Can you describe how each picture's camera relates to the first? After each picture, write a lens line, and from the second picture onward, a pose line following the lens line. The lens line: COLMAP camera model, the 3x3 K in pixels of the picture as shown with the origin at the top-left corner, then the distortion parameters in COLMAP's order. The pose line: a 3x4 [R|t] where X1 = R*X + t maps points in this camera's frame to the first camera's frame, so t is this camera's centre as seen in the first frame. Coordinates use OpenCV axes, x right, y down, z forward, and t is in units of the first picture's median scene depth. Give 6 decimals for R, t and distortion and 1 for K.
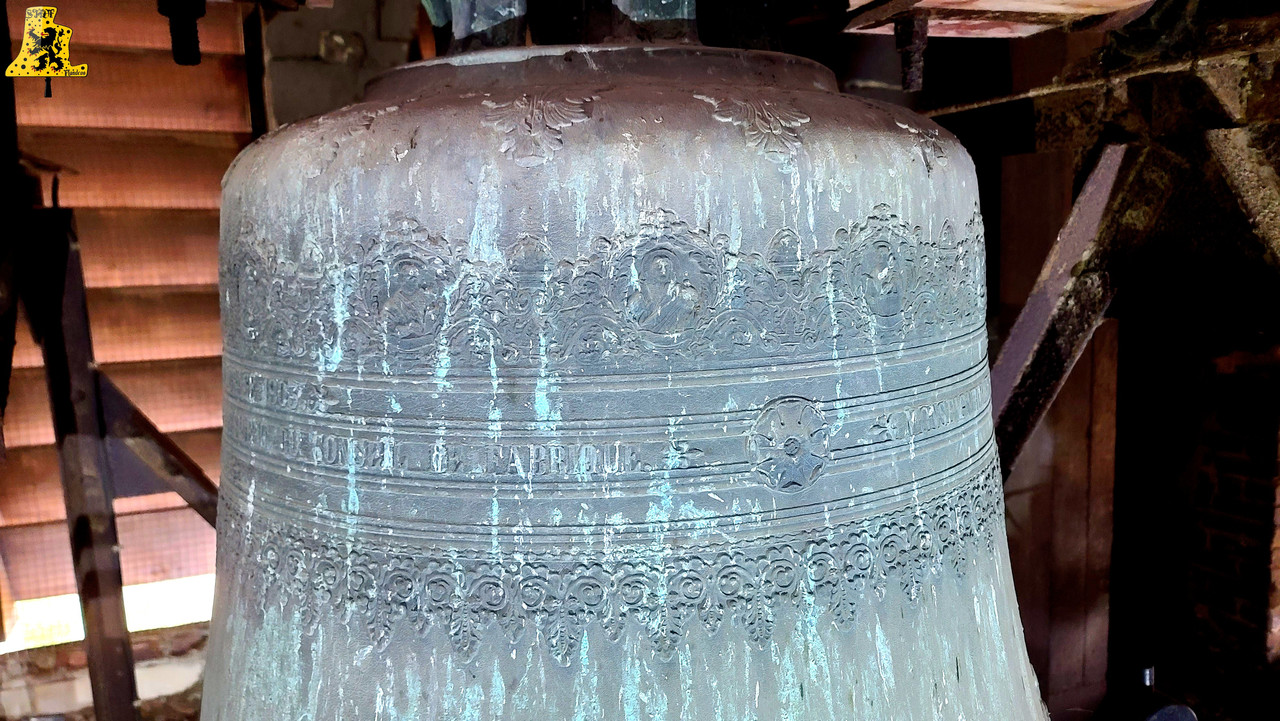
lens RADIAL K [[940.9, 0, 652.3], [0, 940.9, 358.4], [0, 0, 1]] dist [0.050636, -0.024404]
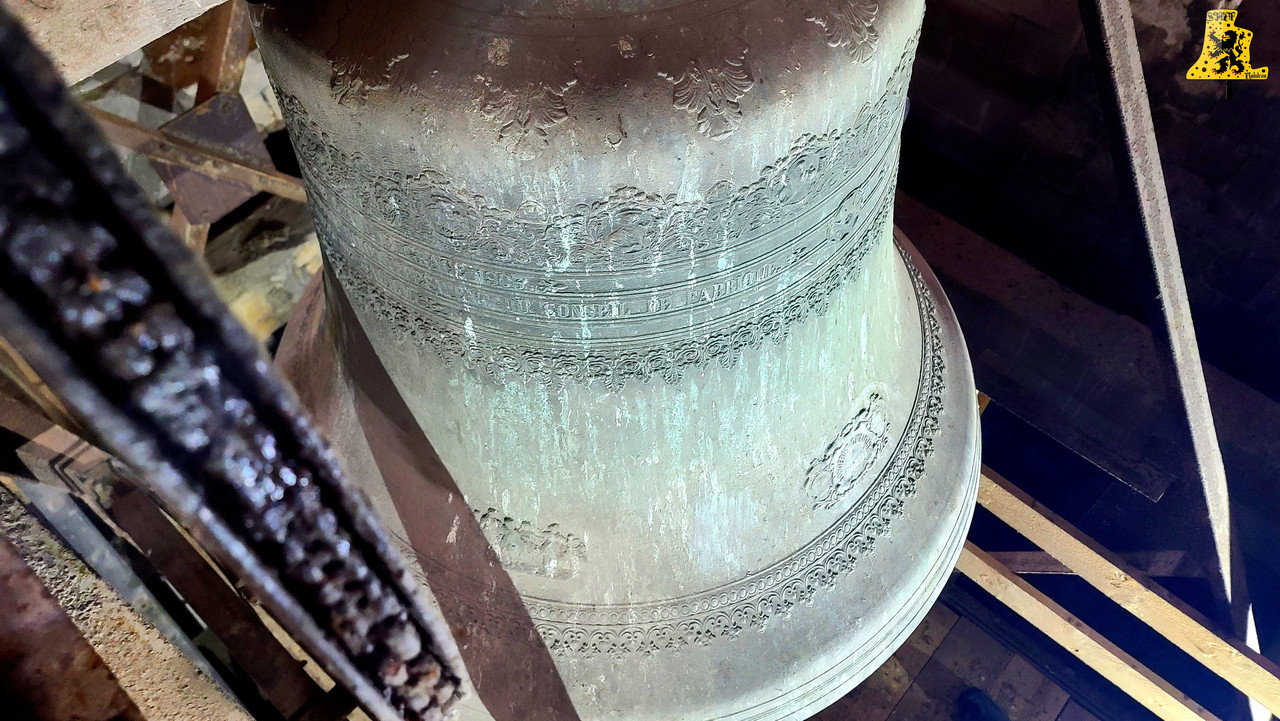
lens RADIAL K [[940.9, 0, 644.1], [0, 940.9, 355.2], [0, 0, 1]] dist [0.050636, -0.024404]
pose [[0.895067, -0.361066, 0.261700, -0.665896], [0.053914, 0.670176, 0.740241, -0.959480], [-0.442661, -0.648456, 0.619319, 0.026861]]
